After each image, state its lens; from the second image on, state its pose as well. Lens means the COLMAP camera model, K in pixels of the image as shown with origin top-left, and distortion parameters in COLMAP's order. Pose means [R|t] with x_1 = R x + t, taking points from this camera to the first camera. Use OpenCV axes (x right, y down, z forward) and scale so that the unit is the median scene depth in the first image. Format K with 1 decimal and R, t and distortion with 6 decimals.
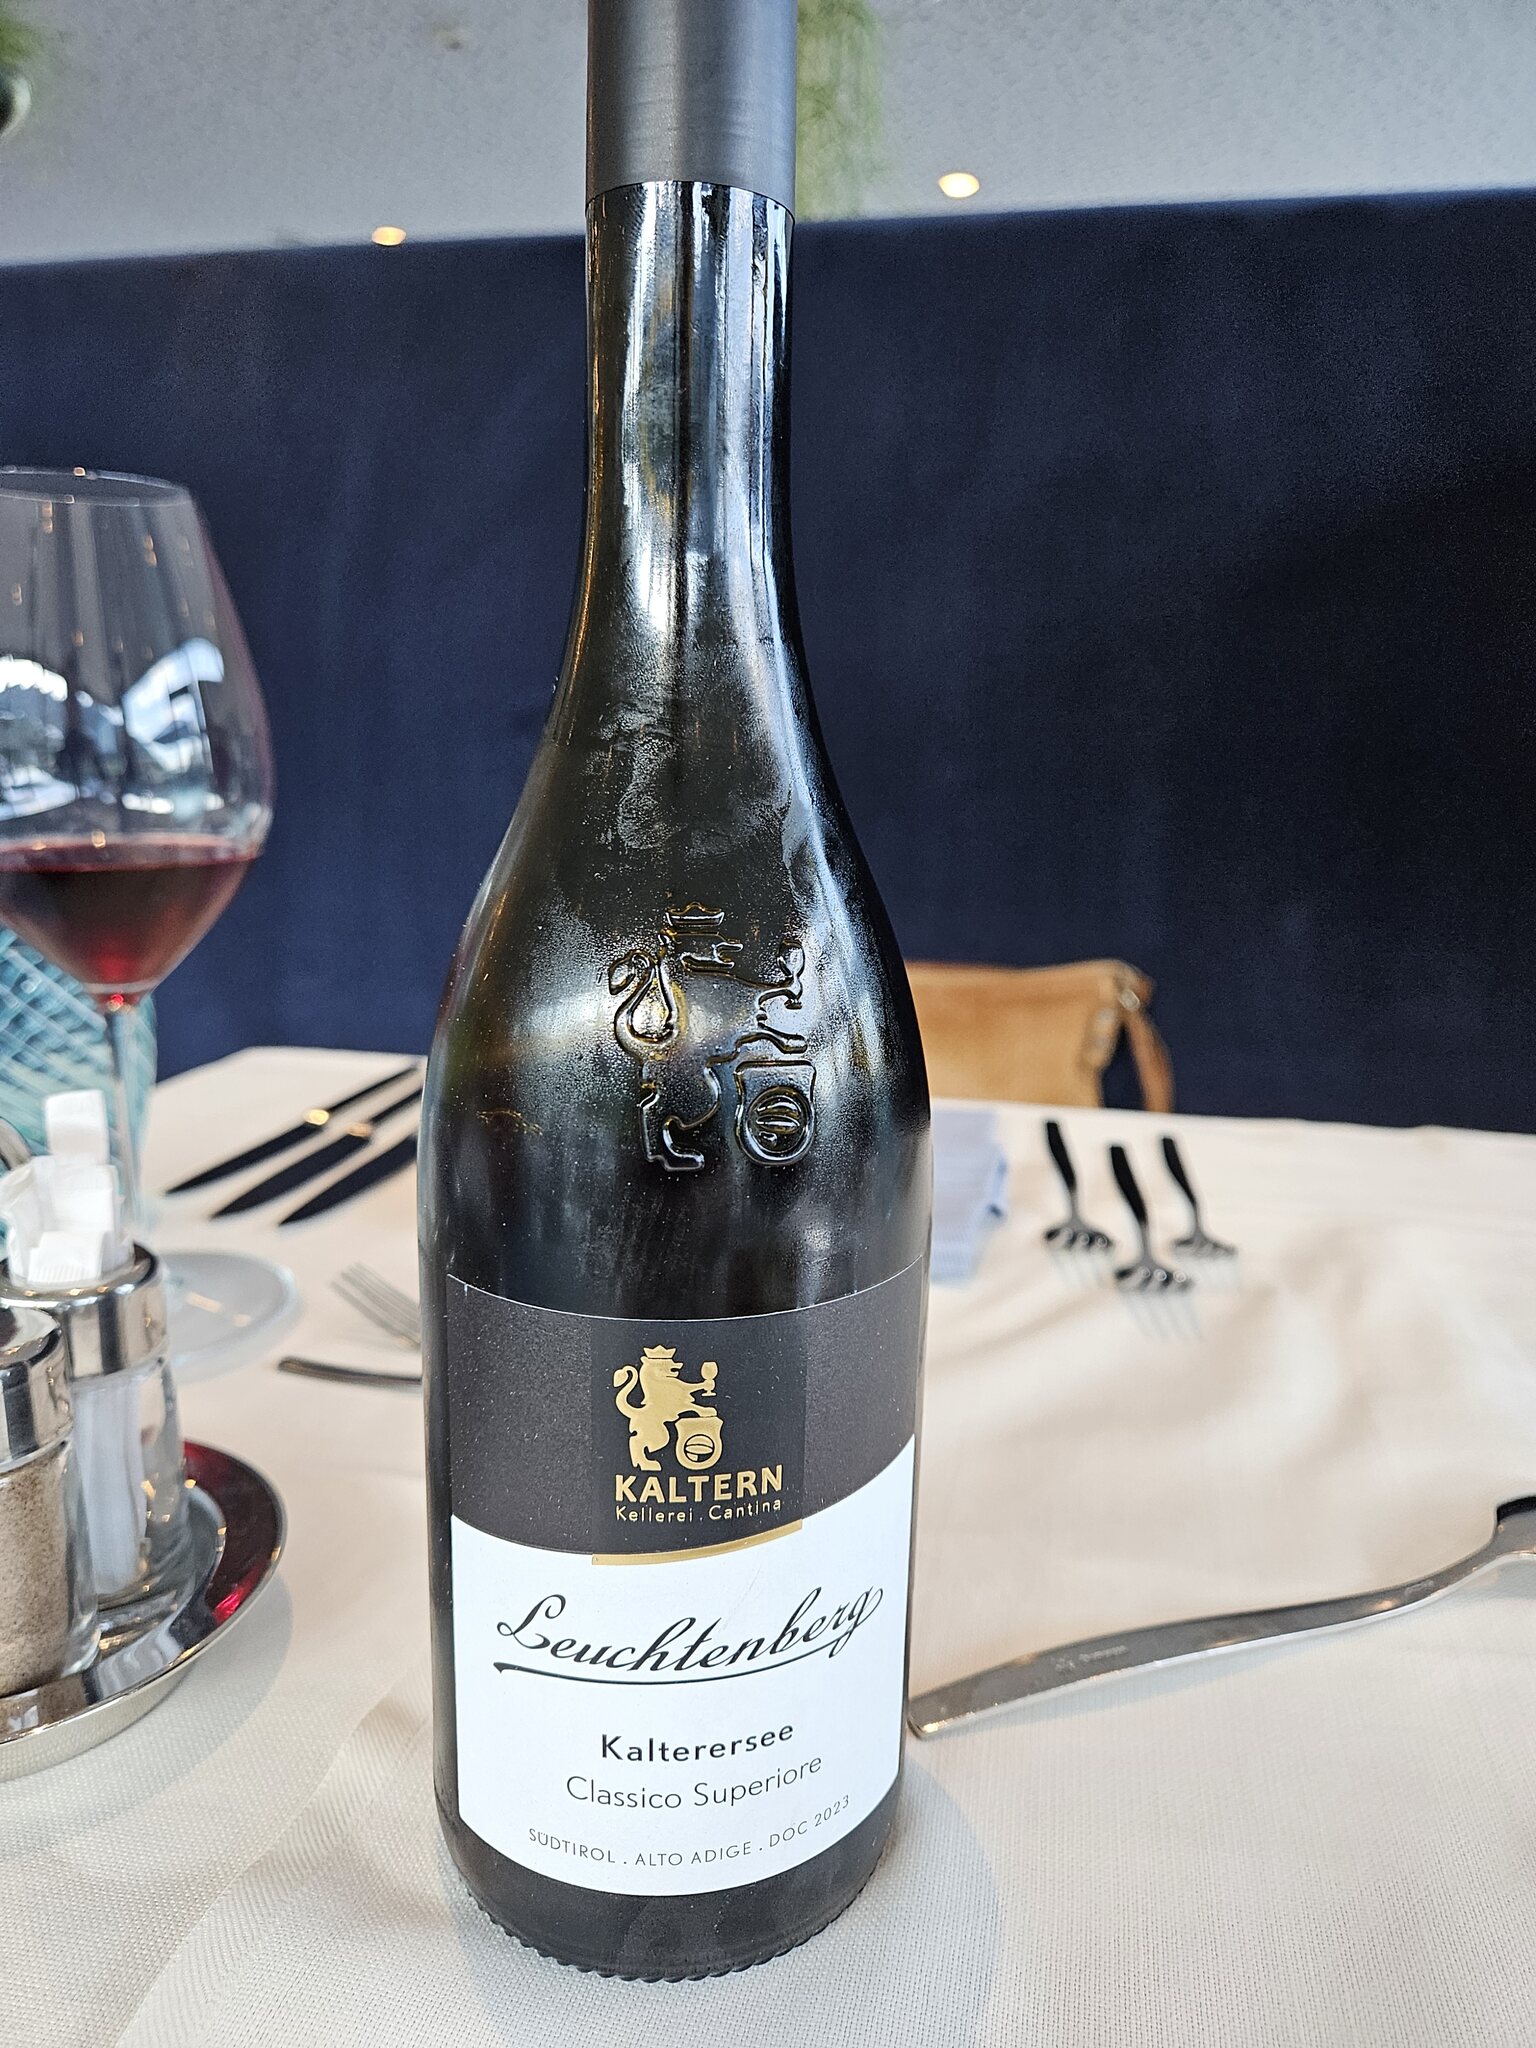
lens RADIAL K [[1371.5, 0, 768.0], [0, 1371.5, 1024.0], [0, 0, 1]] dist [0.005169, 0.000376]
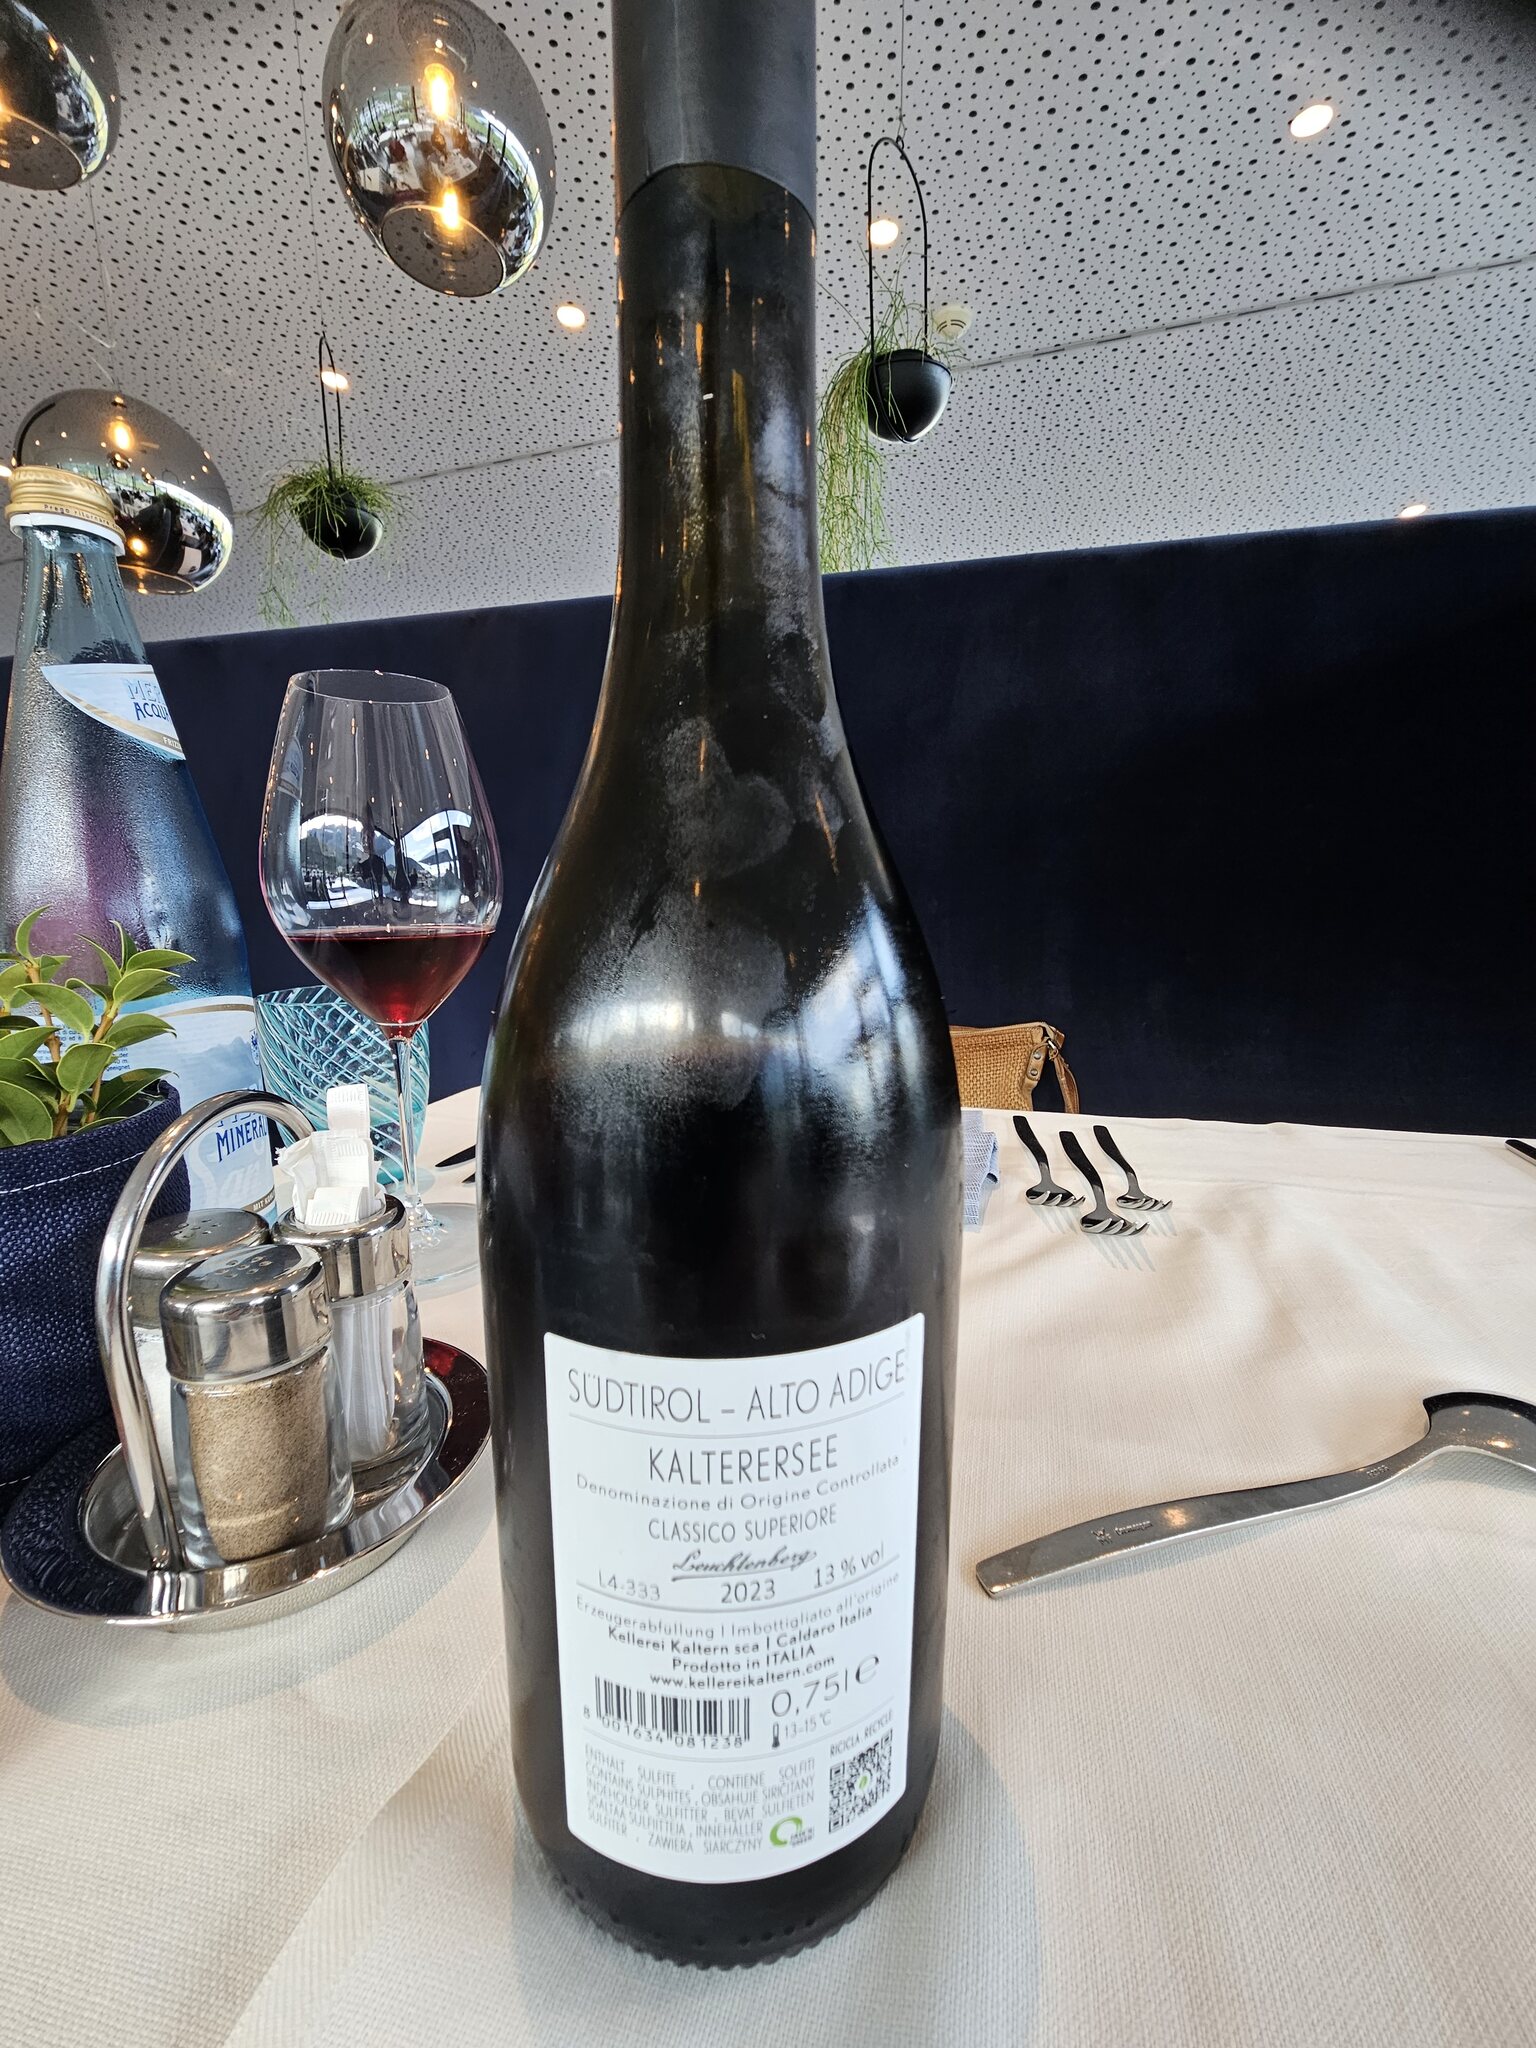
lens RADIAL K [[817.3, 0, 768.0], [0, 817.3, 1024.0], [0, 0, 1]] dist [-0.000716, -0.000062]
pose [[0.998423, -0.011551, -0.054944, -0.027612], [0.008395, 0.998321, -0.057321, 0.027682], [0.055514, 0.056769, 0.996843, 0.143329]]
